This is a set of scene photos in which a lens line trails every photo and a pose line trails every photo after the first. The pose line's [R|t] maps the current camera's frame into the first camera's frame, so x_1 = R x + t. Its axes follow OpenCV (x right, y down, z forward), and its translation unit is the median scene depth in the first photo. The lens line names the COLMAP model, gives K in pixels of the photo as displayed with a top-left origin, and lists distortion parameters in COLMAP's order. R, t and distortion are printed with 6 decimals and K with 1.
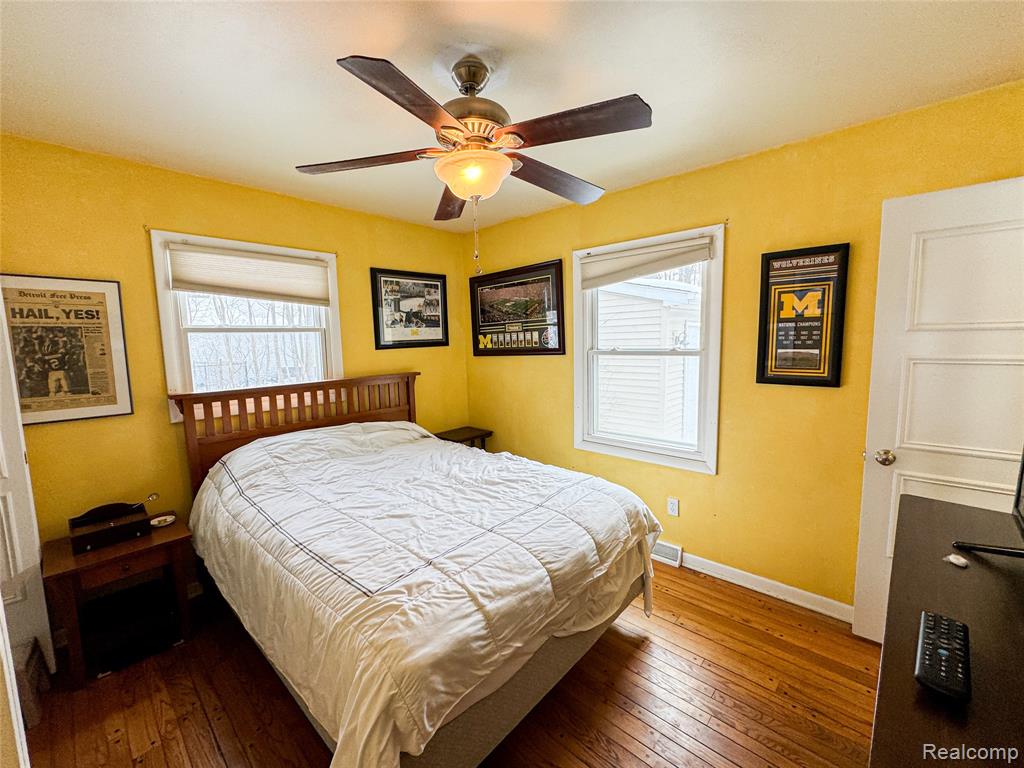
lens RADIAL K [[409.2, 0, 508.2], [0, 409.2, 383.1], [0, 0, 1]] dist [-0.000675, -0.000101]
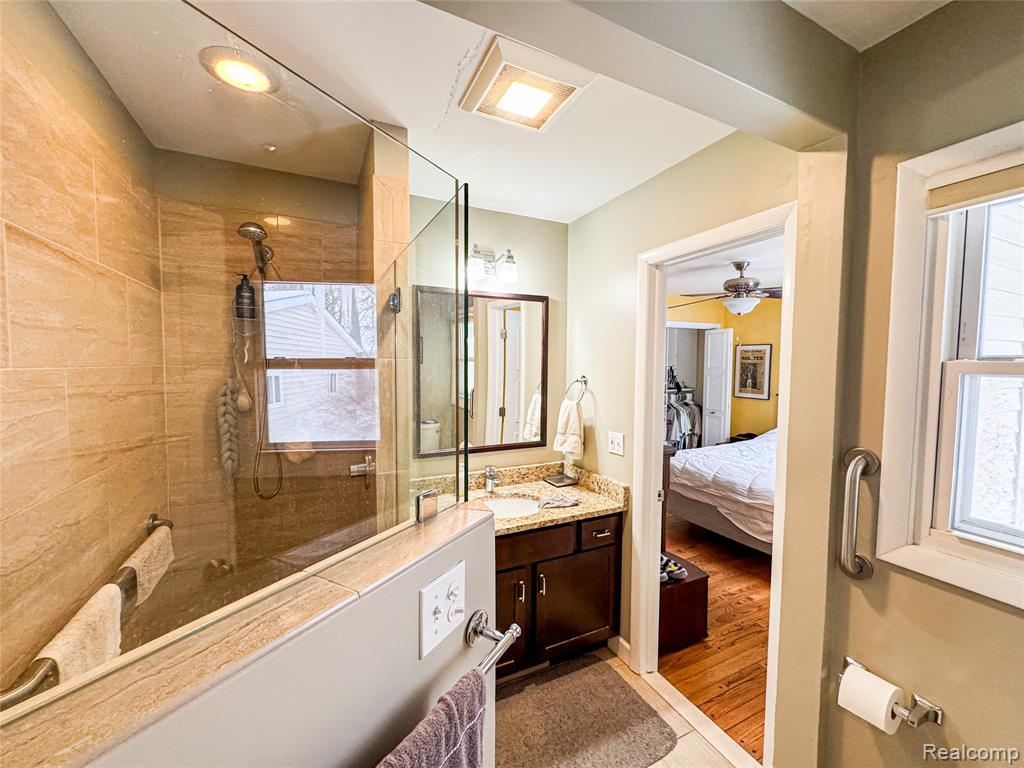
lens RADIAL K [[409.2, 0, 508.2], [0, 409.2, 383.1], [0, 0, 1]] dist [-0.000675, -0.000101]
pose [[-0.373072, 0.067355, -0.925354, 1.980090], [-0.099054, 0.988770, 0.111906, -0.148431], [0.922500, 0.133409, -0.362211, 0.517868]]
